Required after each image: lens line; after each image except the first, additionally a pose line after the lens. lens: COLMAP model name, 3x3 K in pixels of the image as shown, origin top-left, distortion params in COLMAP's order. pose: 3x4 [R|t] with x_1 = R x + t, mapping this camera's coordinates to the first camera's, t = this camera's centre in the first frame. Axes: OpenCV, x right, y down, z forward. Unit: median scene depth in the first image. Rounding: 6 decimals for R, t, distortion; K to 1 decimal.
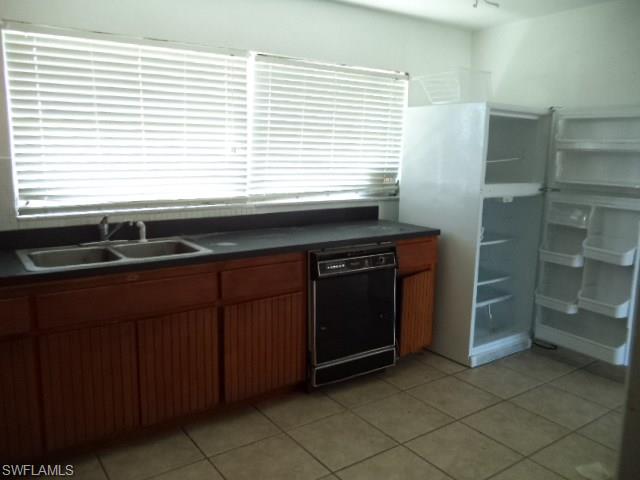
lens RADIAL K [[522.7, 0, 318.9], [0, 522.7, 238.2], [0, 0, 1]] dist [-0.008484, -0.003957]
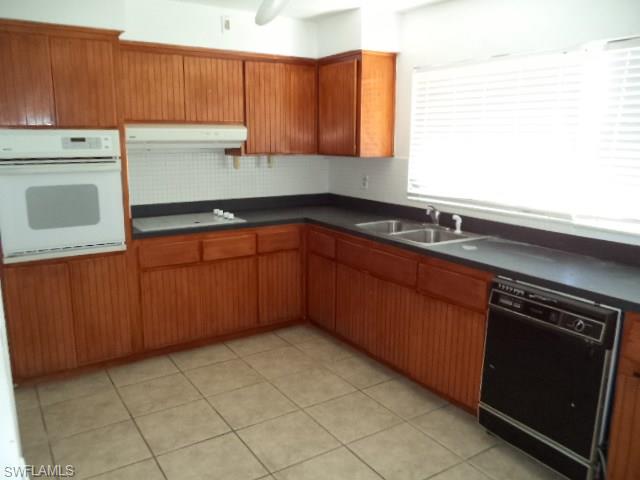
lens RADIAL K [[522.7, 0, 318.9], [0, 522.7, 238.2], [0, 0, 1]] dist [-0.008484, -0.003957]
pose [[-0.036047, 0.181834, -0.982668, 0.861093], [-0.176091, 0.966766, 0.185351, -0.147877], [0.983714, 0.179720, -0.002830, 0.708484]]
